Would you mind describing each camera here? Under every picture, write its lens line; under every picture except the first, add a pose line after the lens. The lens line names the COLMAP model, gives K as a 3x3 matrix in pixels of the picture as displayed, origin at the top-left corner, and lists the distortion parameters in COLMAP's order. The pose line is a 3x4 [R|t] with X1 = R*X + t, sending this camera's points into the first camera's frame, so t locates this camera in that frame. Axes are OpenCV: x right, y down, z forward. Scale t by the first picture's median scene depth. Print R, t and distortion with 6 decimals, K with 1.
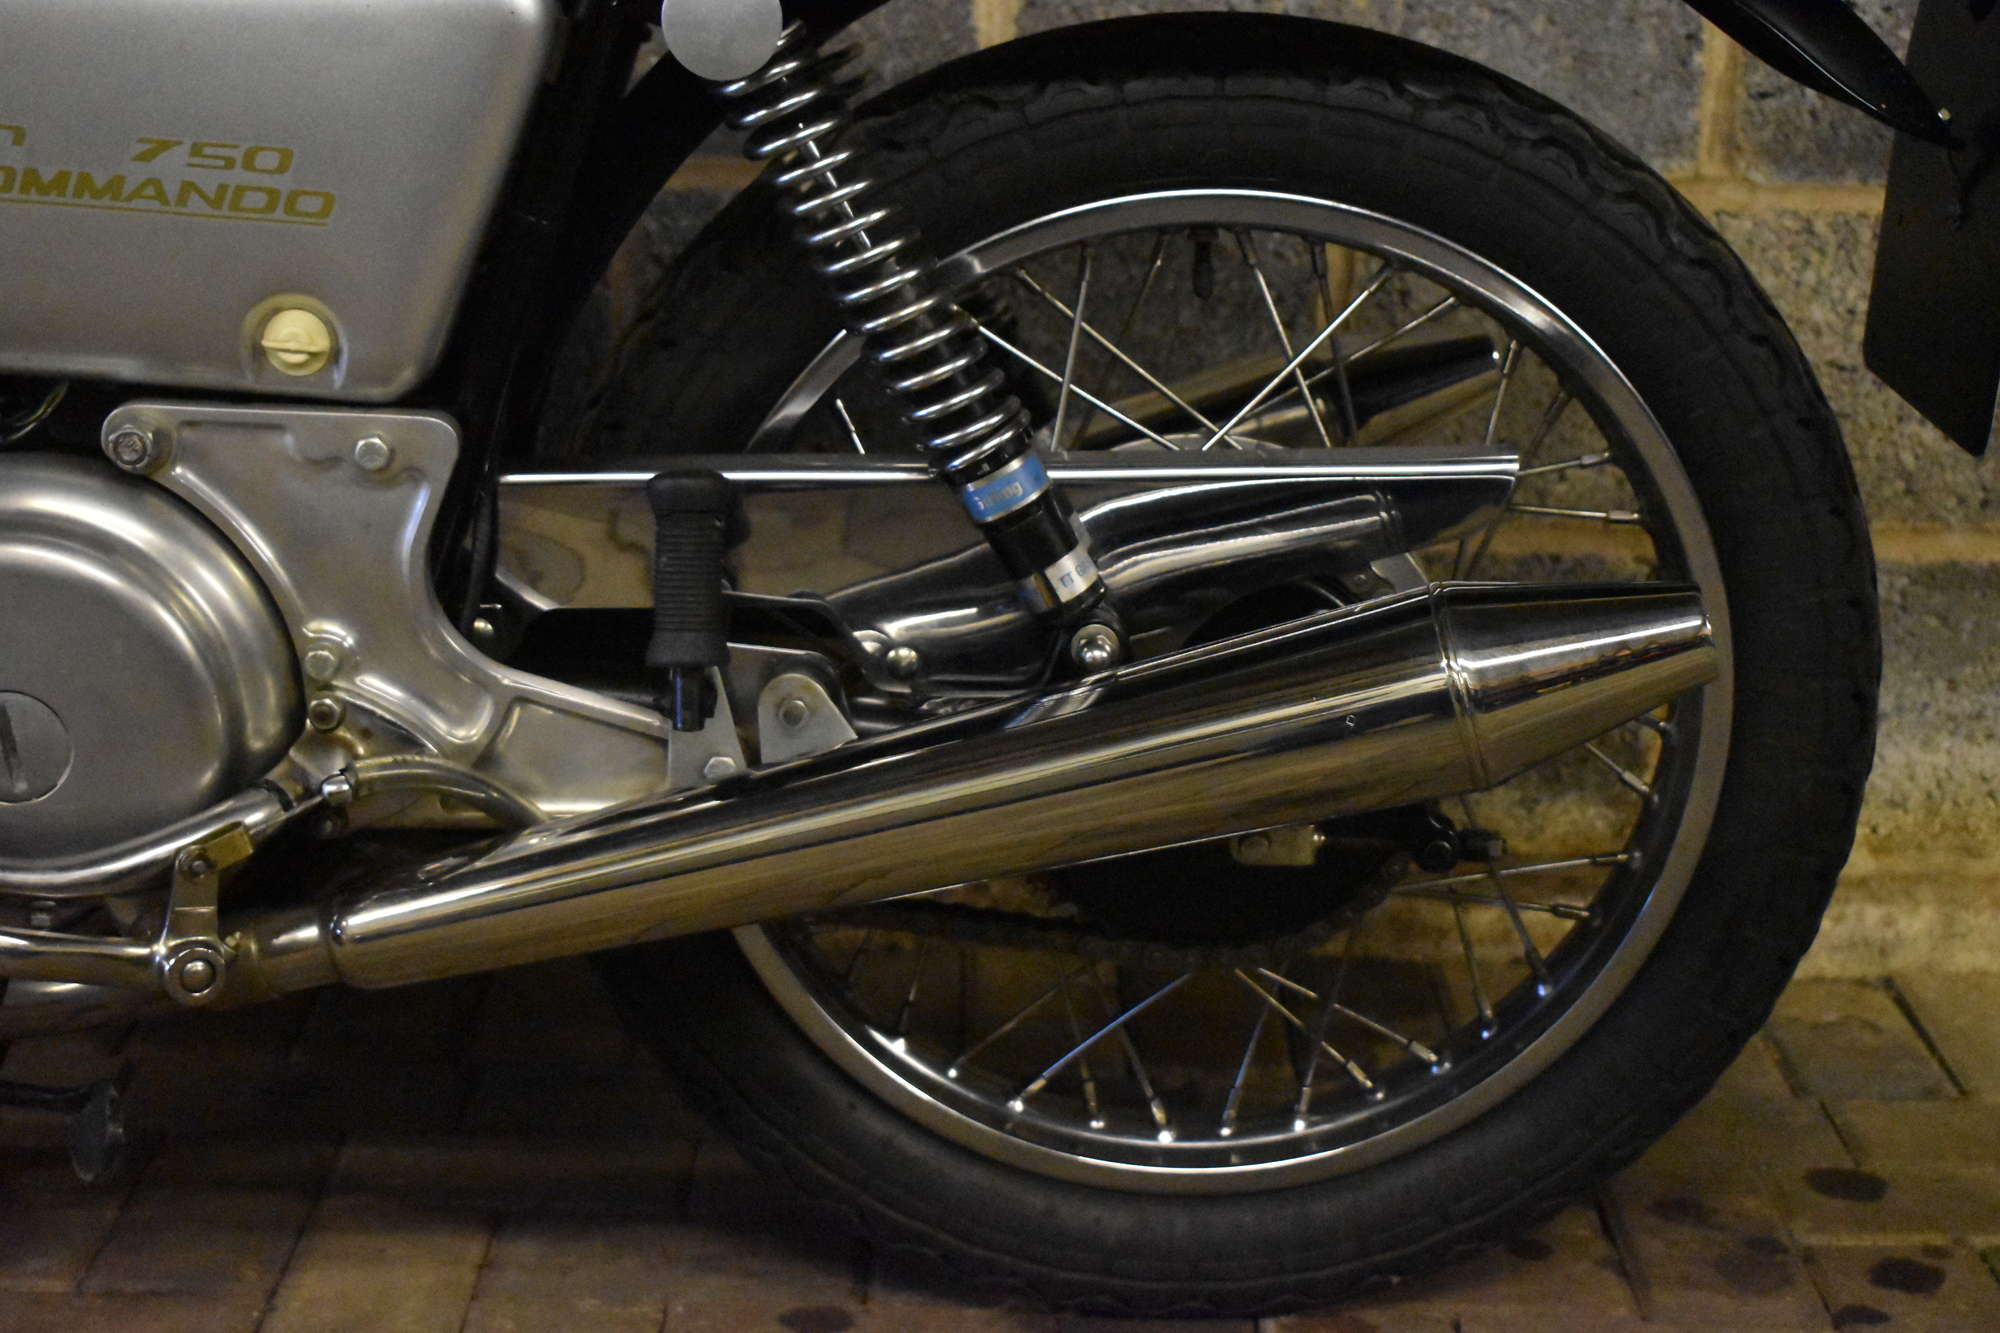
lens RADIAL K [[3332.3, 0, 1000.0], [0, 3332.3, 666.5], [0, 0, 1]] dist [-0.002604, 0.064037]
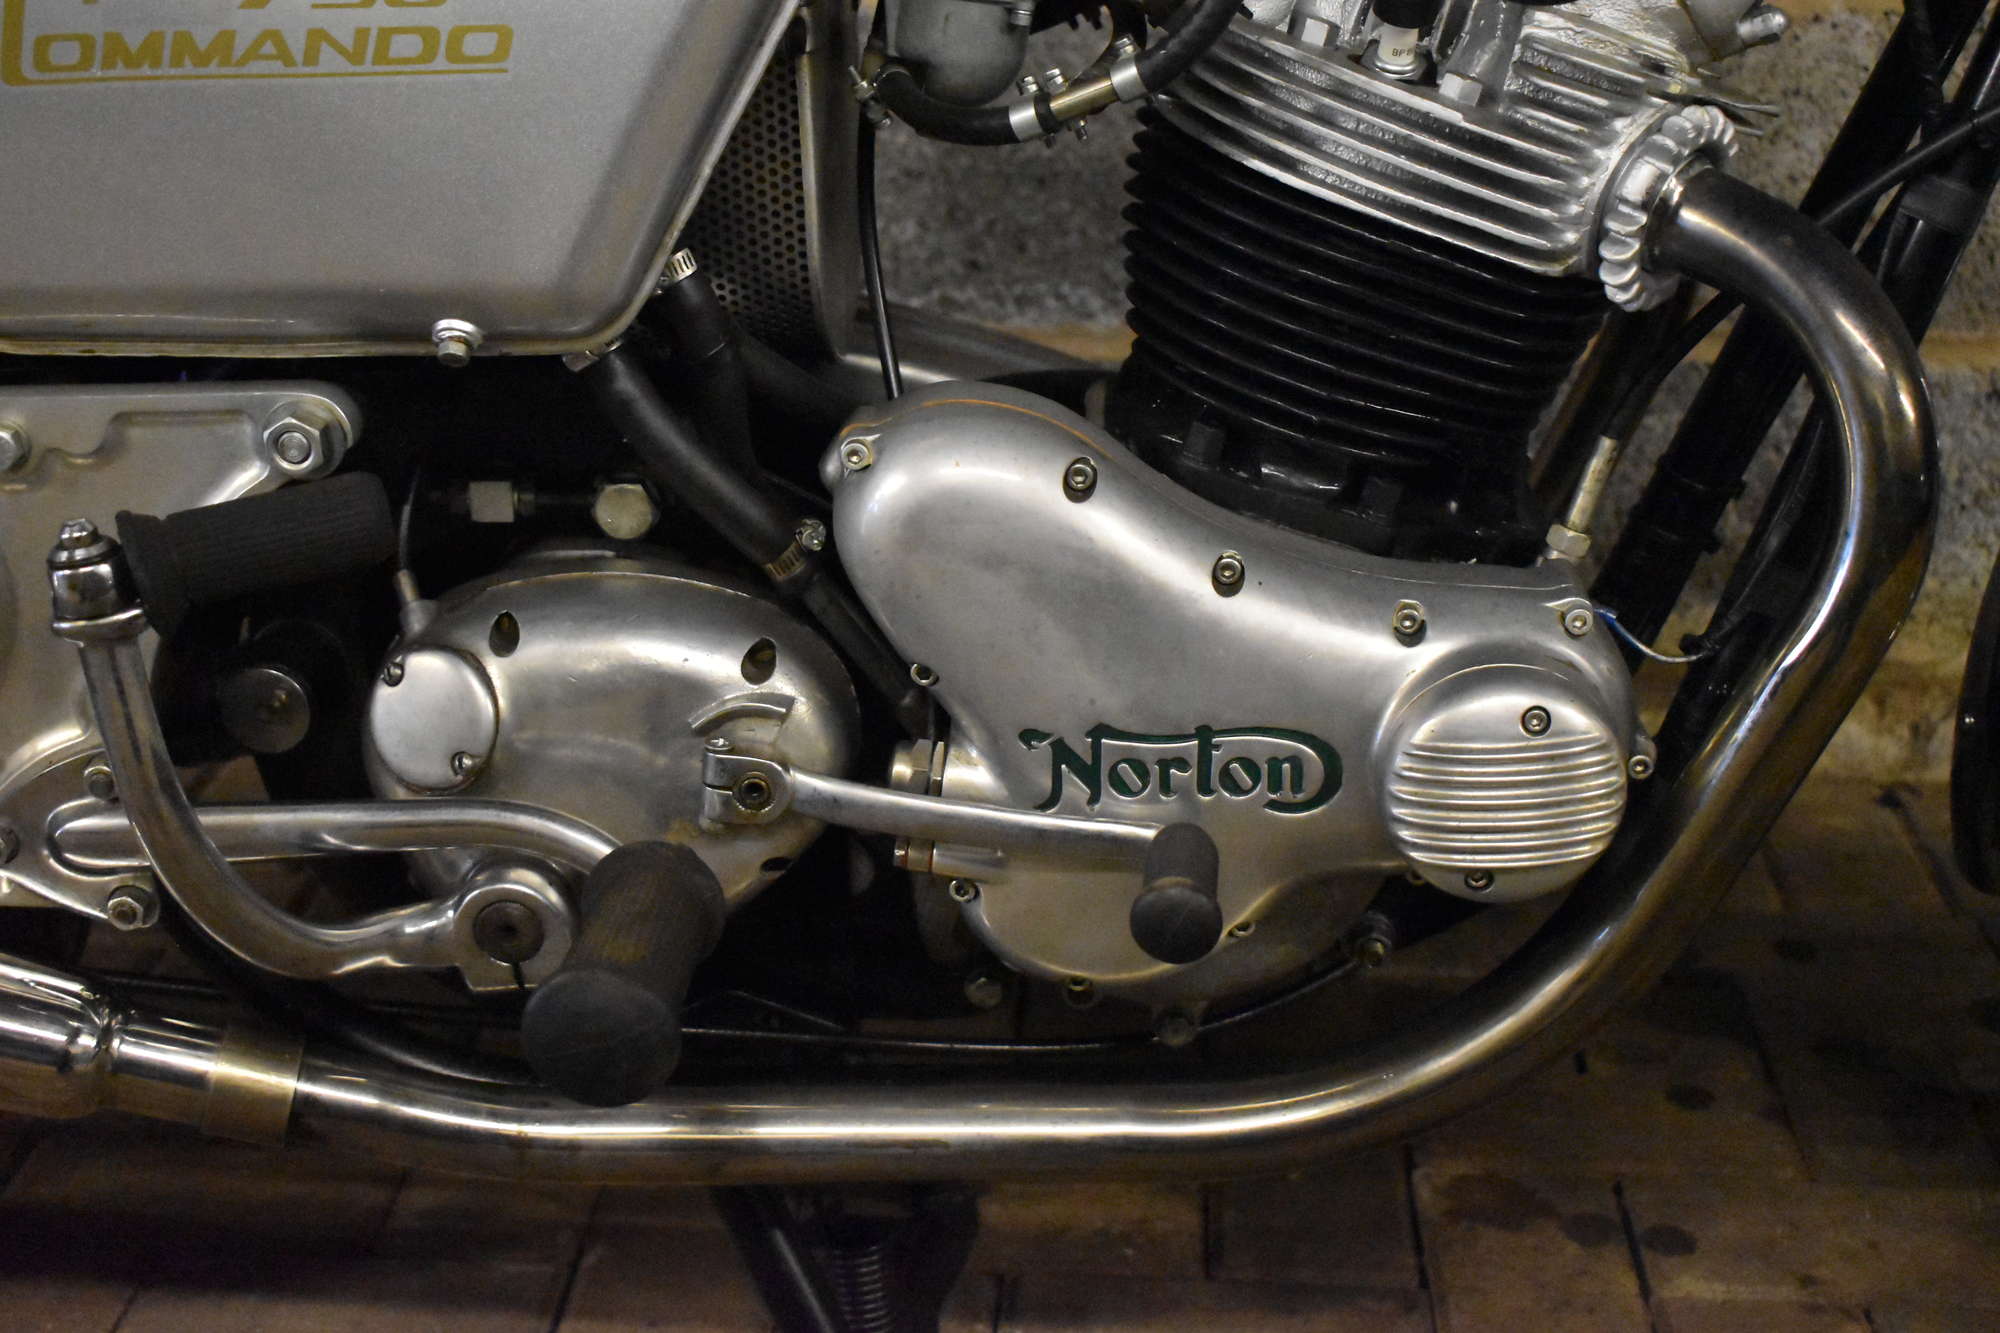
lens RADIAL K [[2701.0, 0, 1000.0], [0, 2701.0, 666.5], [0, 0, 1]] dist [-0.037832, -0.019922]
pose [[0.997453, -0.003416, -0.071240, 0.016528], [0.010721, 0.994684, 0.102412, -0.042542], [0.070511, -0.102915, 0.992188, 0.267227]]
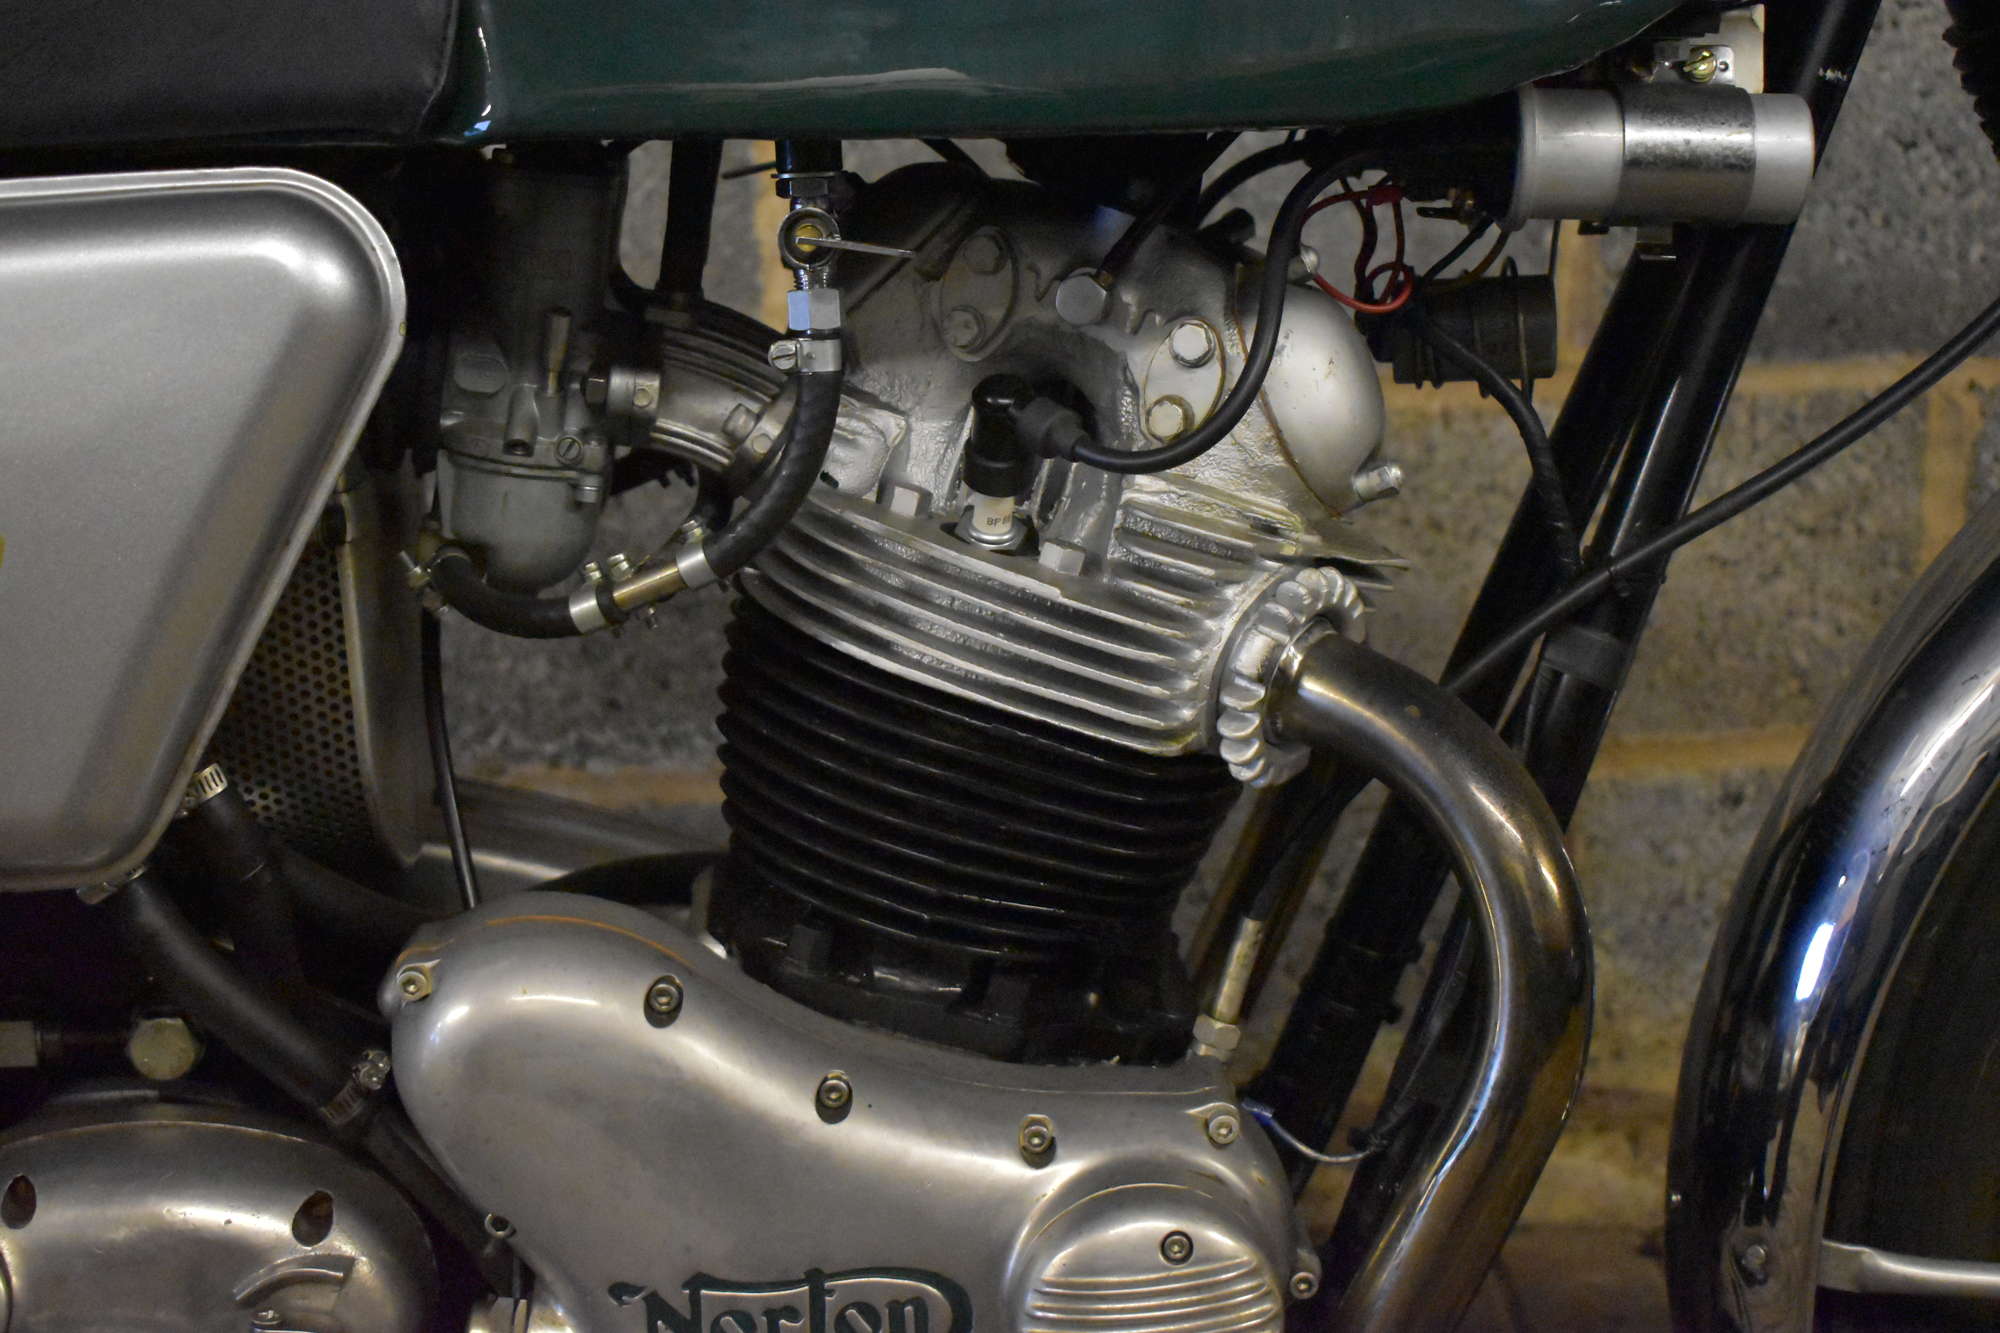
lens RADIAL K [[3017.3, 0, 1000.0], [0, 3017.3, 666.5], [0, 0, 1]] dist [-0.022523, -0.024219]
pose [[0.998504, -0.050120, 0.021838, 0.050156], [0.050776, 0.998242, -0.030575, -0.068043], [-0.020267, 0.031638, 0.999294, 0.260651]]
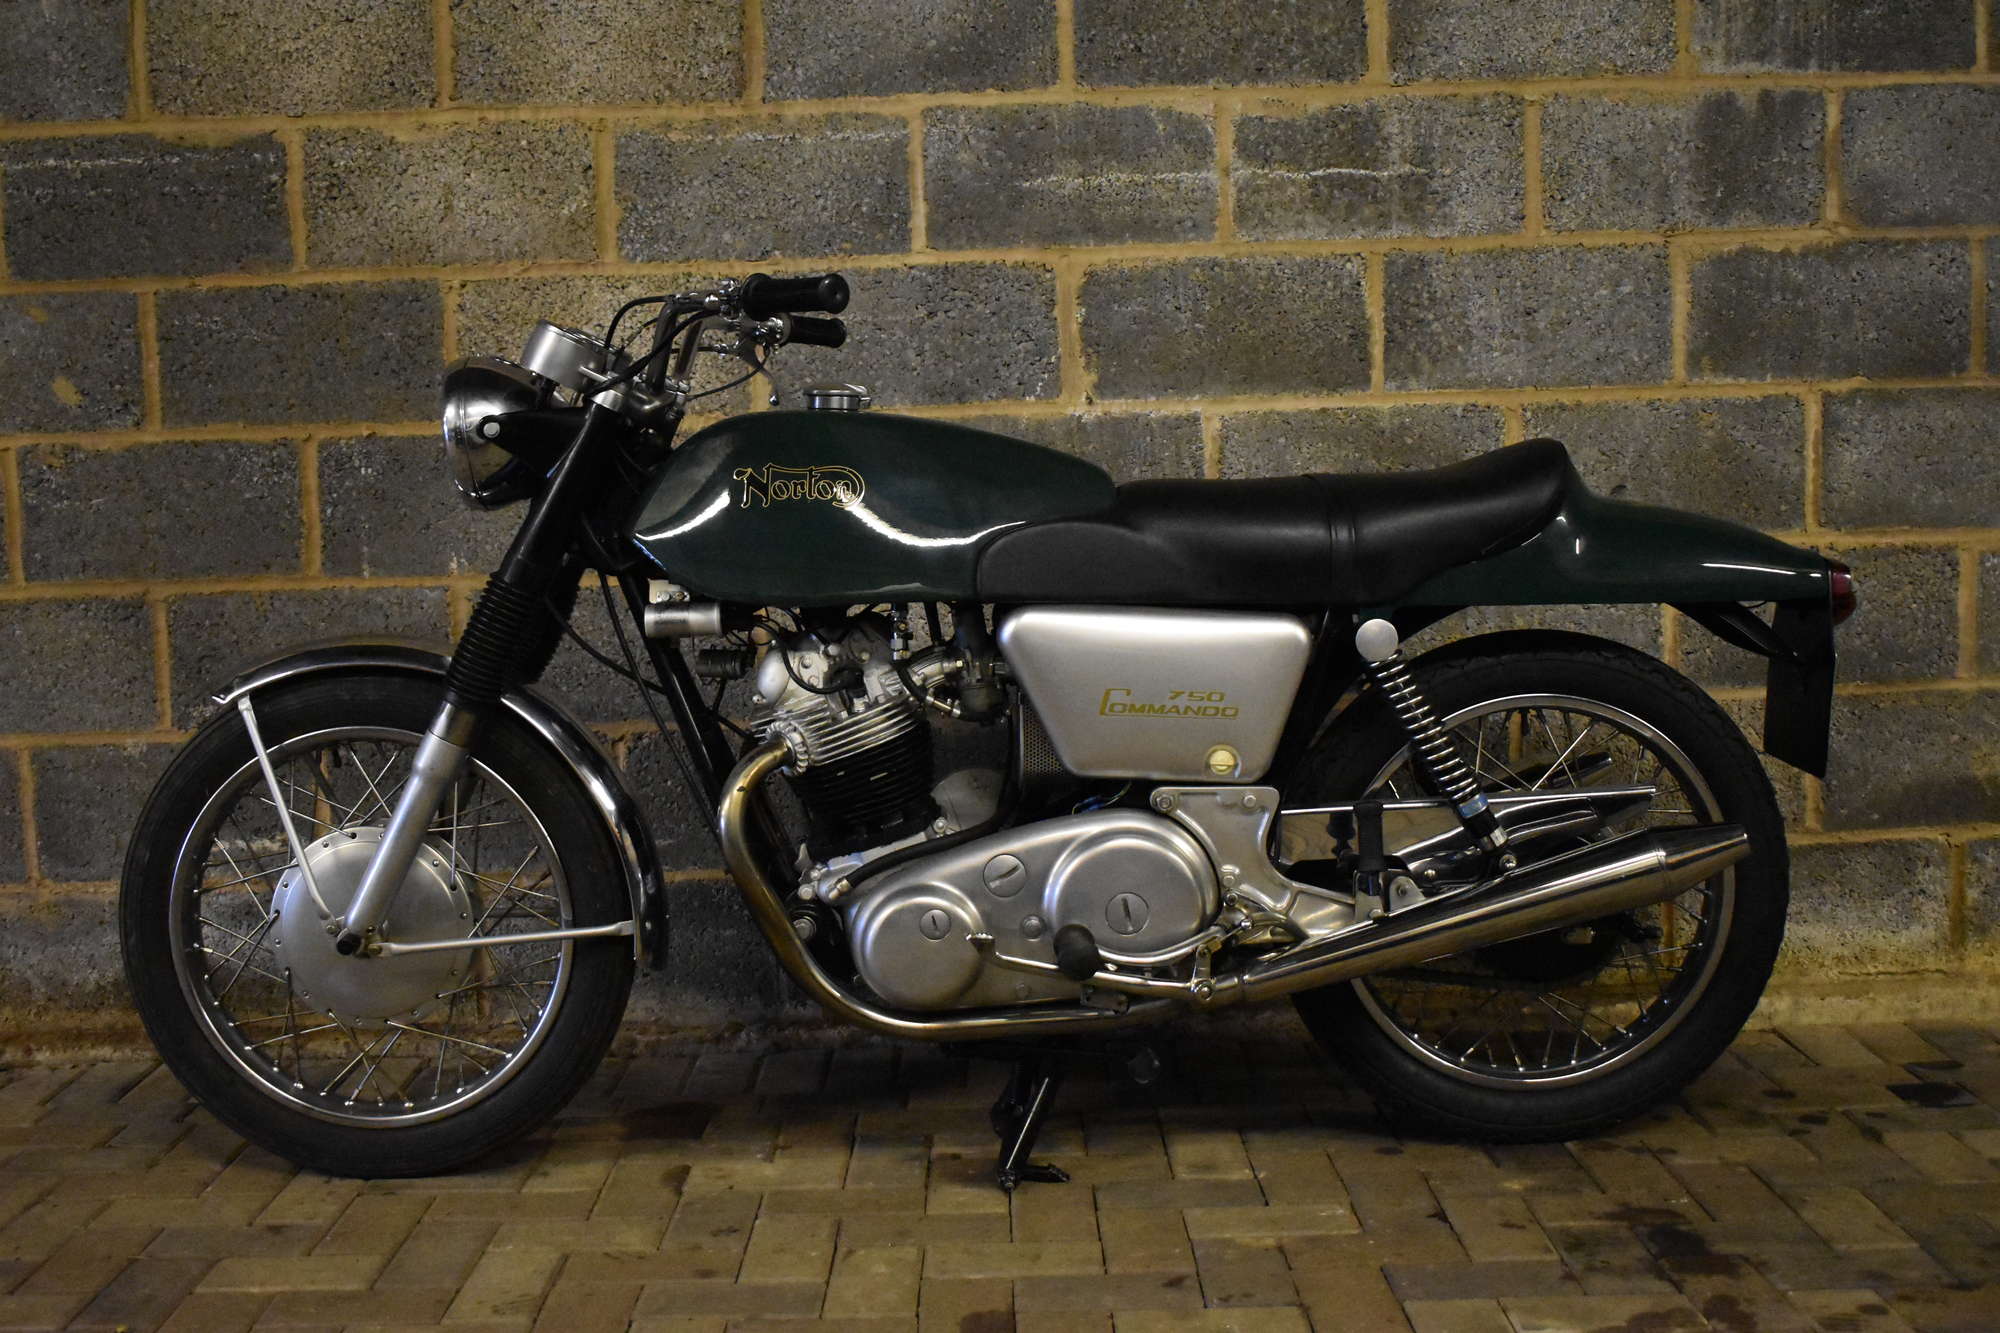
lens RADIAL K [[2176.9, 0, 1000.0], [0, 2176.9, 666.5], [0, 0, 1]] dist [-0.069570, 0.013669]
pose [[0.998887, -0.047066, -0.003067, -0.381122], [0.045749, 0.982646, -0.179759, 0.138673], [0.011474, 0.179418, 0.983706, -0.779680]]
